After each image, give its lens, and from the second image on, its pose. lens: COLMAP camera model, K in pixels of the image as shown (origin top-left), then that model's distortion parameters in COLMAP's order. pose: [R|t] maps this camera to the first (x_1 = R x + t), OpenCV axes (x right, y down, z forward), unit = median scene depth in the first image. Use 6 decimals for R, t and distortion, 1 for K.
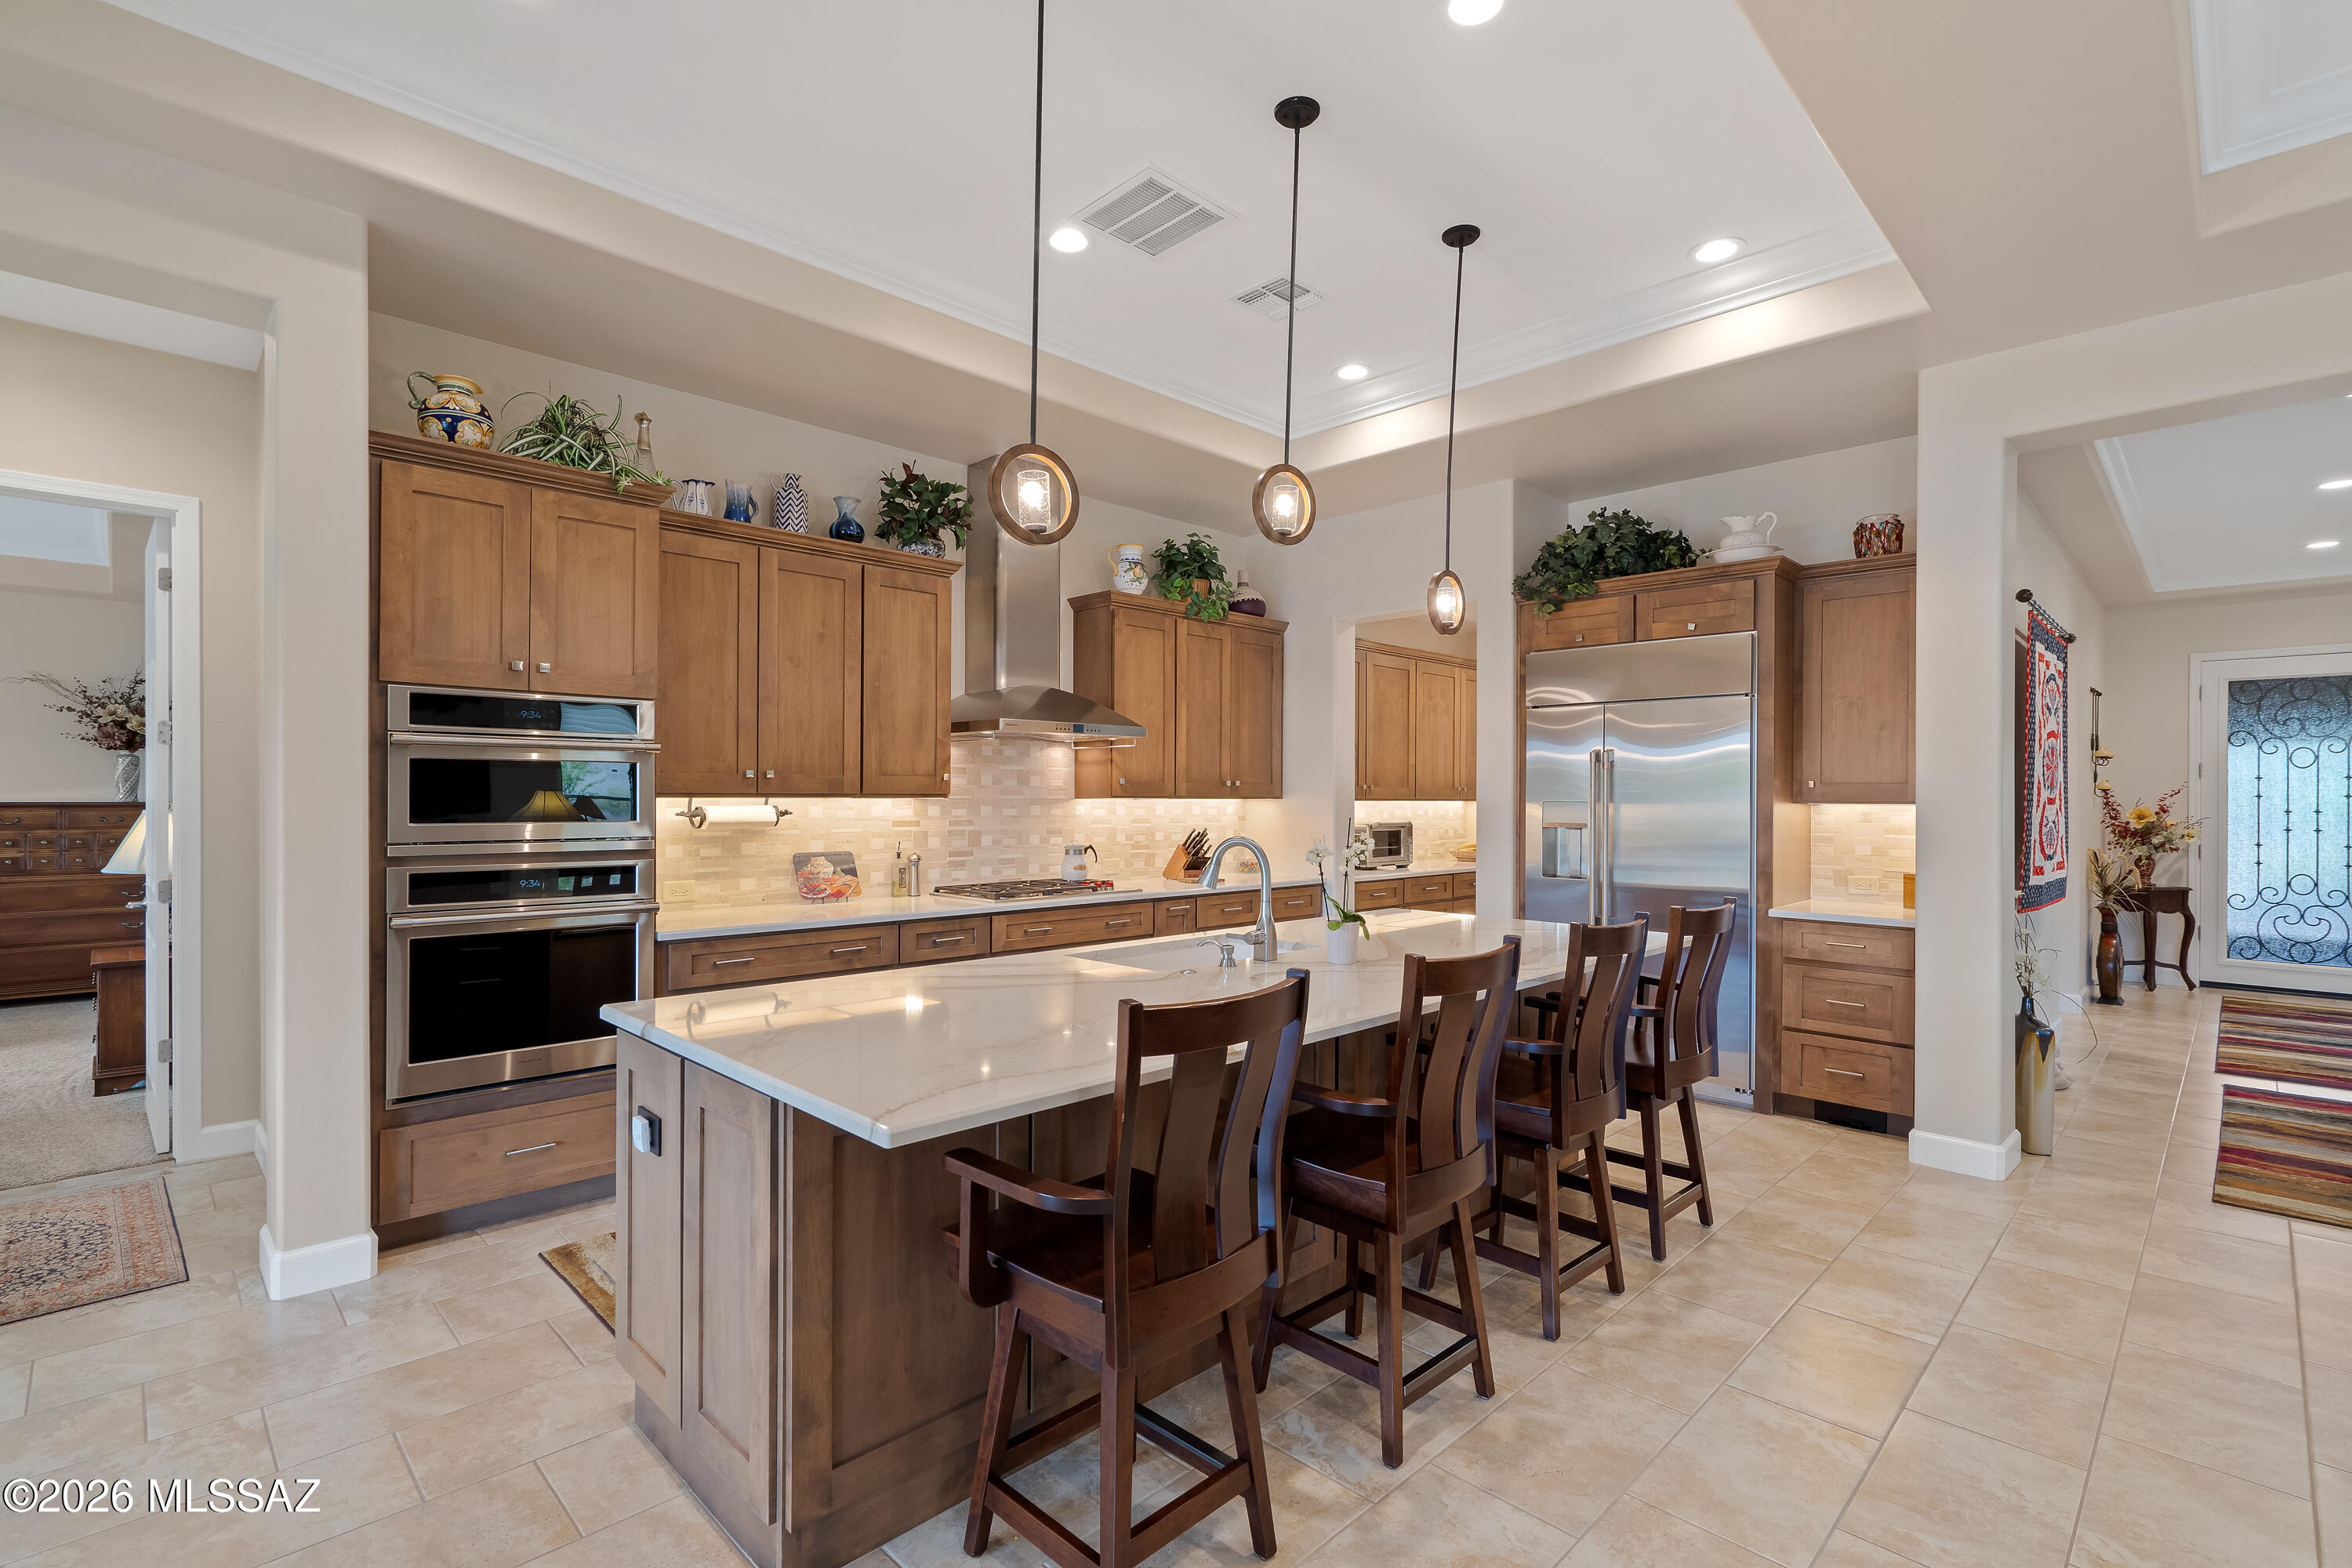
lens RADIAL K [[1071.2, 0, 1169.9], [0, 1071.2, 801.7], [0, 0, 1]] dist [0.000226, 0.000352]
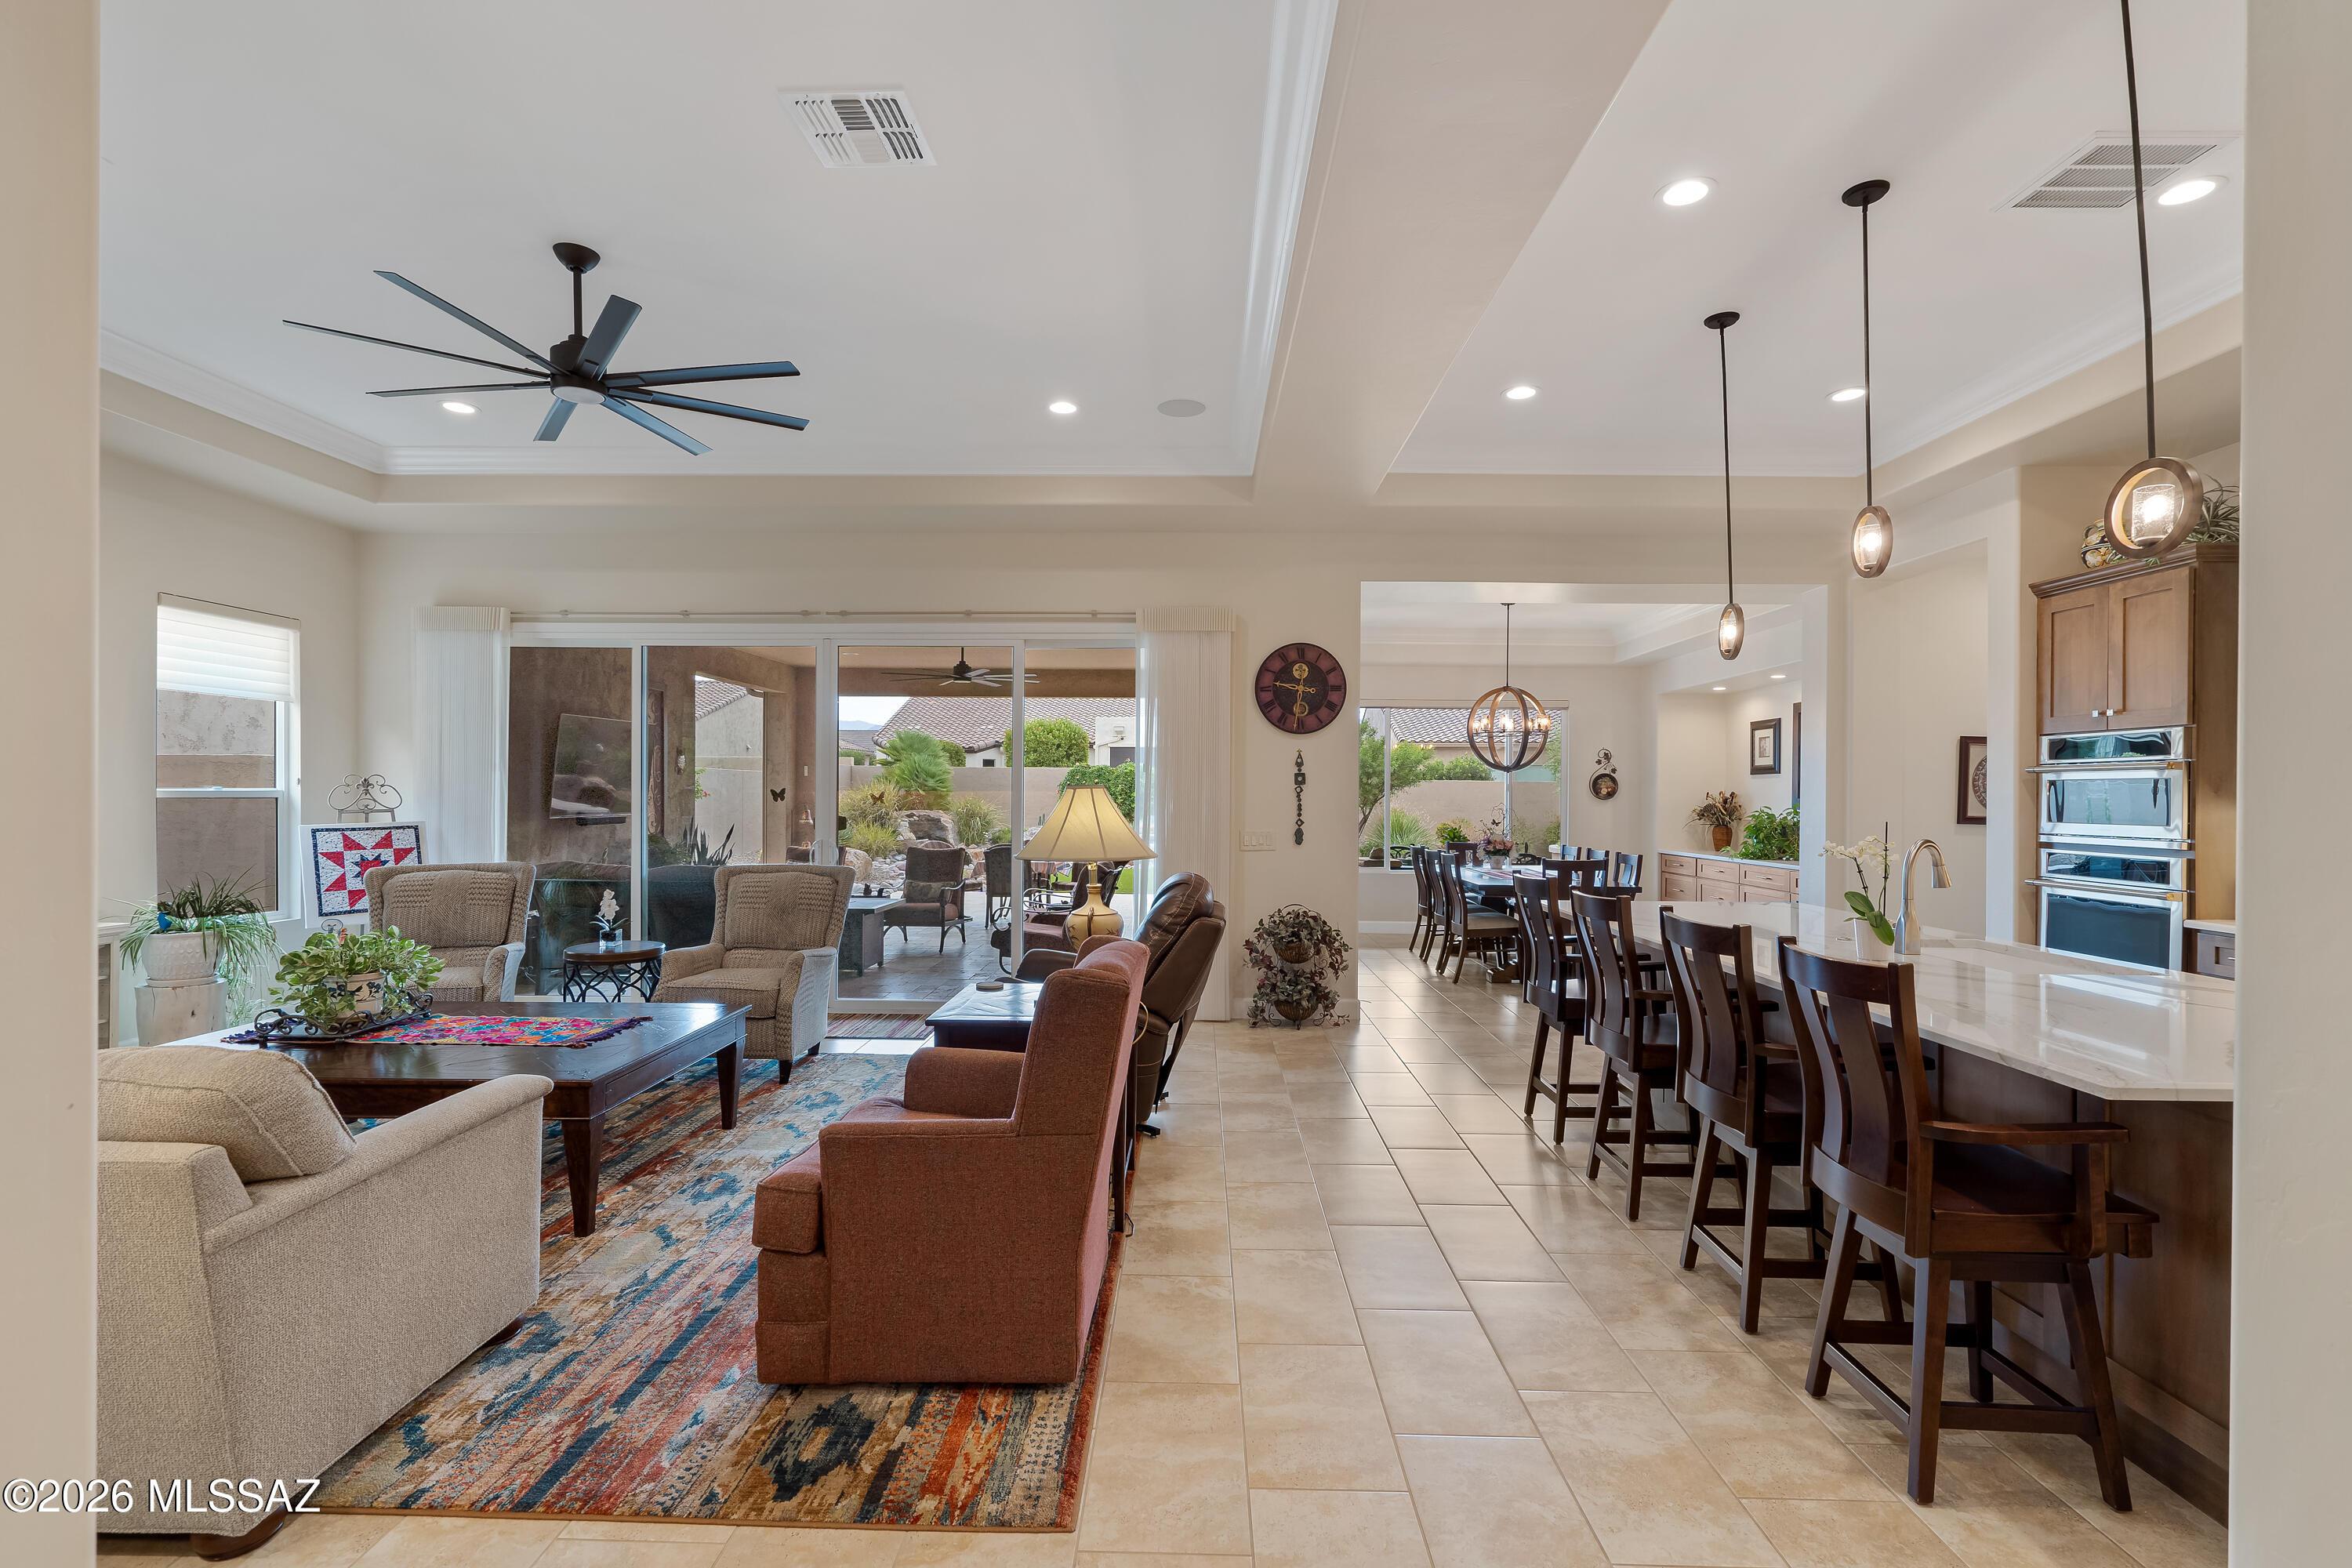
lens RADIAL K [[1071.2, 0, 1169.9], [0, 1071.2, 801.7], [0, 0, 1]] dist [0.000226, 0.000352]
pose [[-0.719932, -0.003897, -0.694034, 1.355235], [-0.011285, 0.999918, 0.006092, -0.005094], [0.693953, 0.012218, -0.719917, 1.244355]]
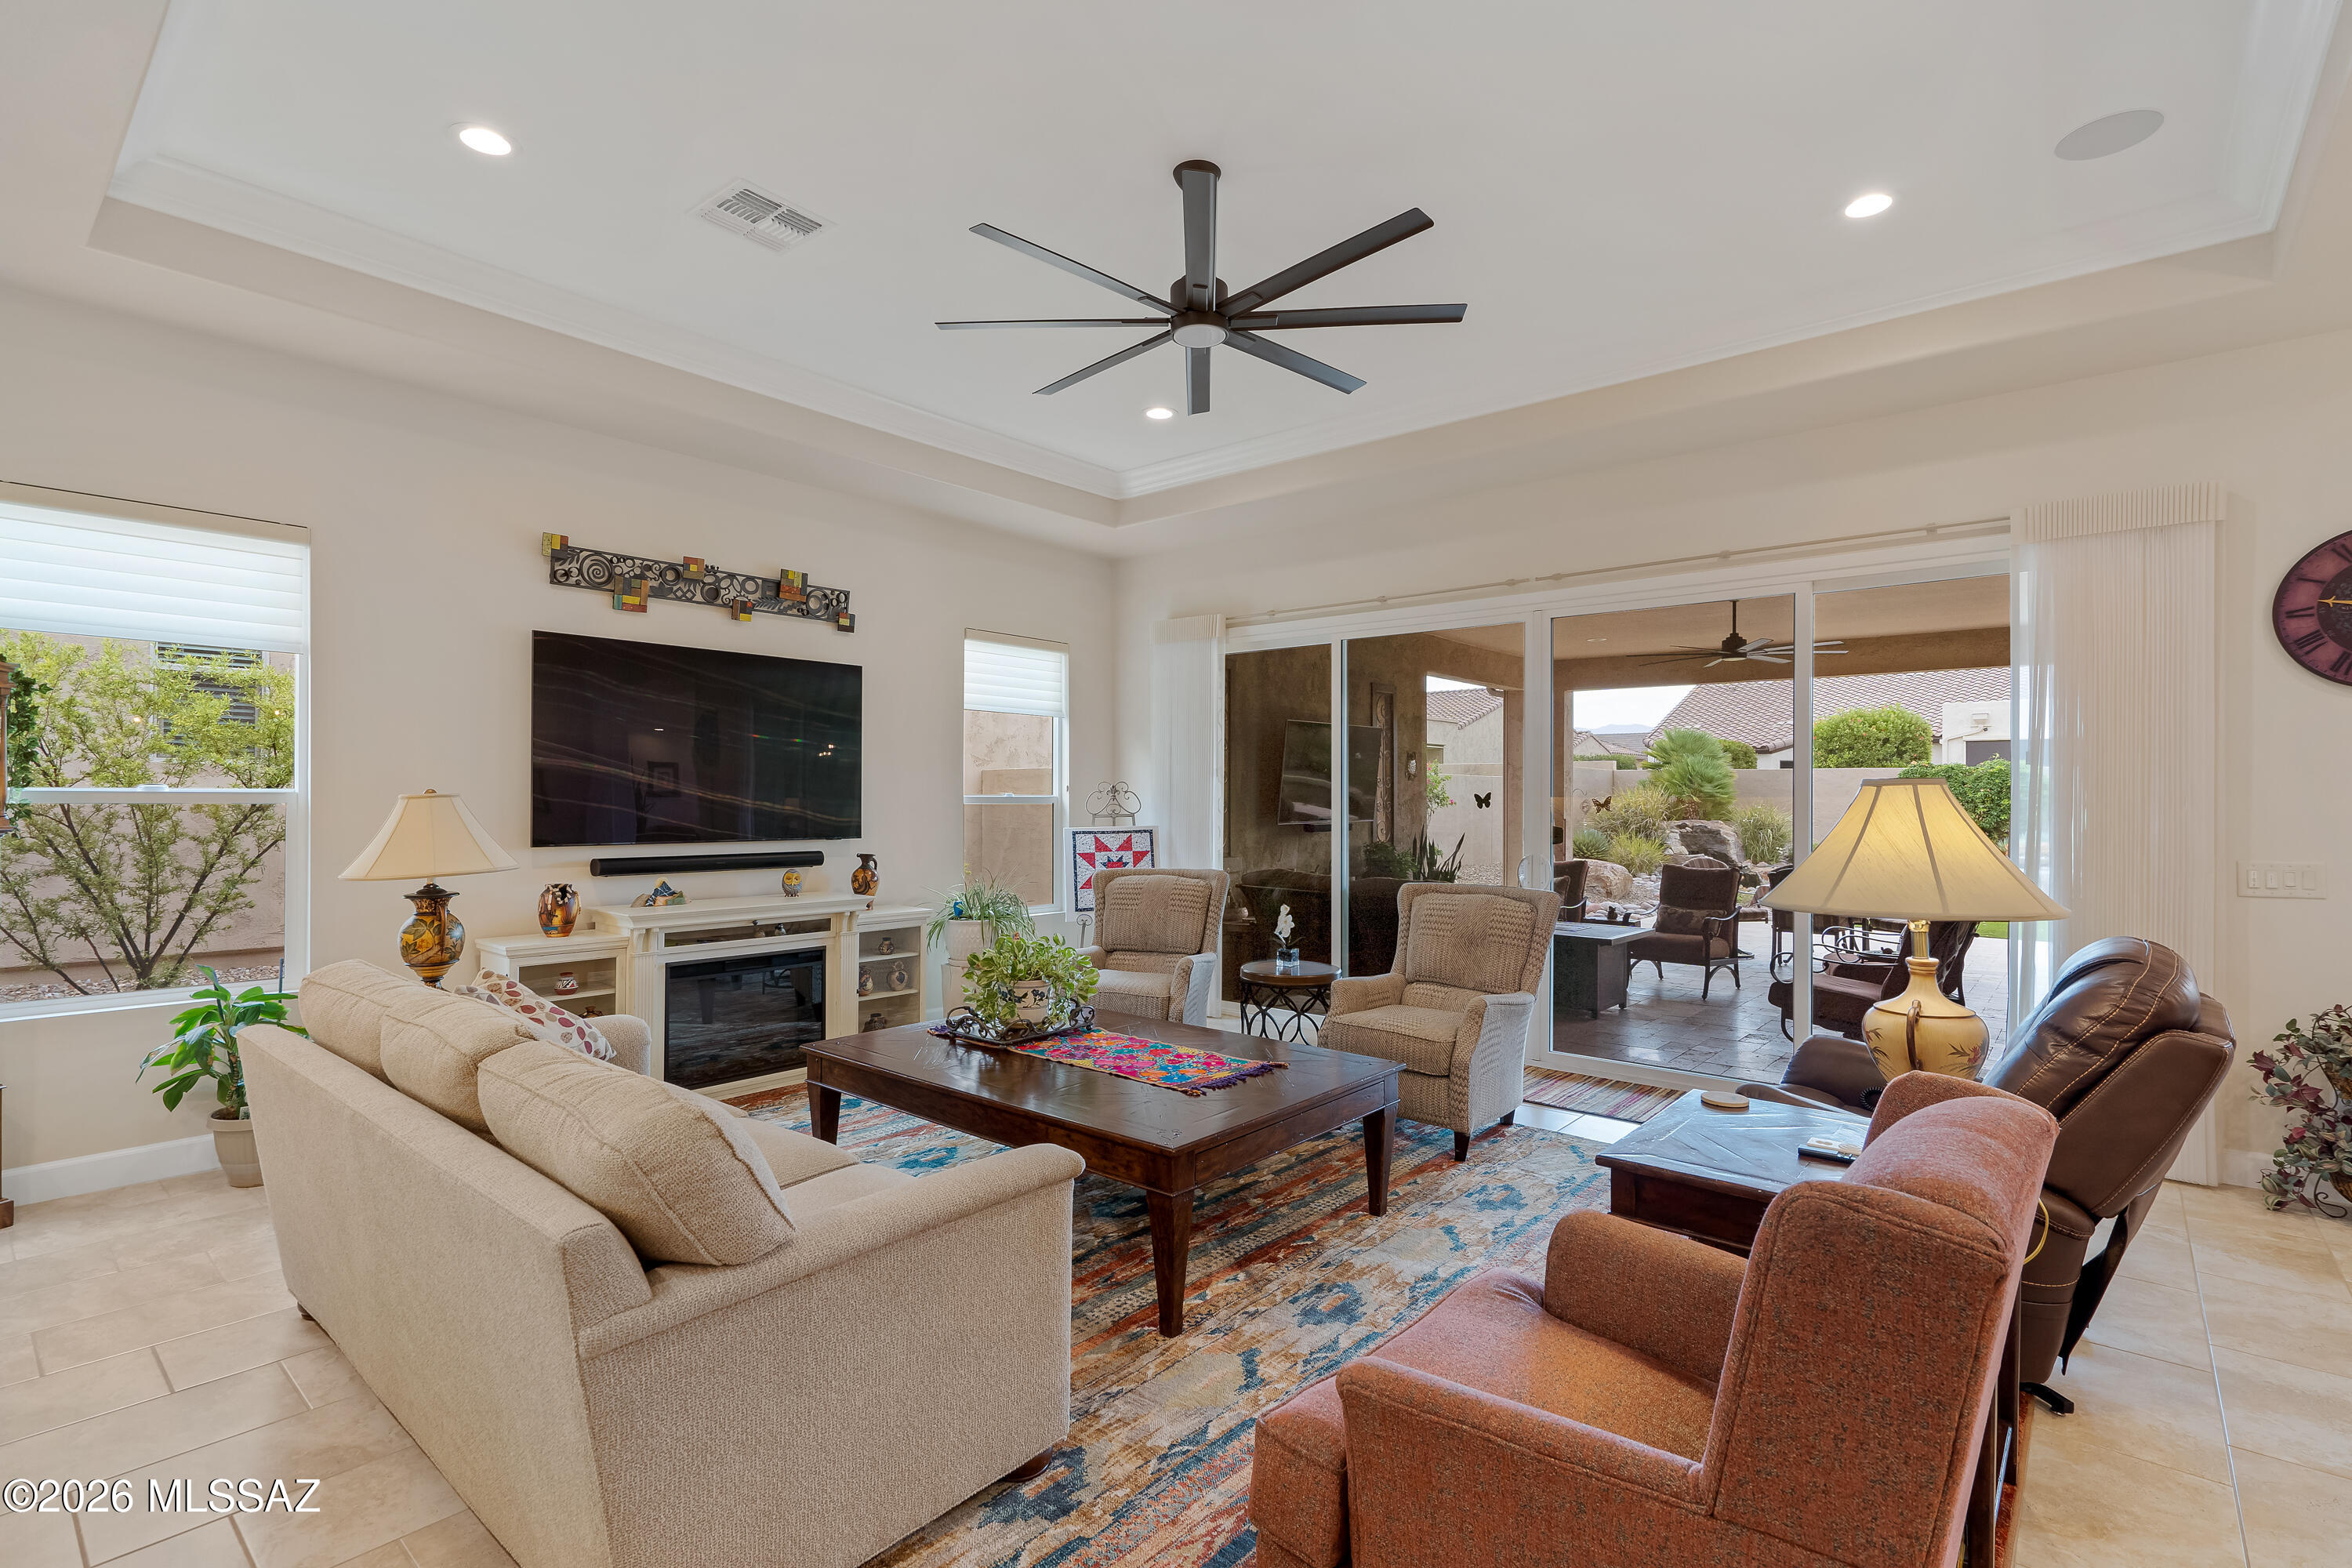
lens RADIAL K [[1097.1, 0, 1168.7], [0, 1097.1, 792.4], [0, 0, 1]] dist [-0.001583, 0.001302]
pose [[-0.996608, -0.010041, -0.081676, 1.114123], [-0.009877, 0.999948, -0.002419, -0.000997], [0.081697, -0.001604, -0.996656, 0.972466]]
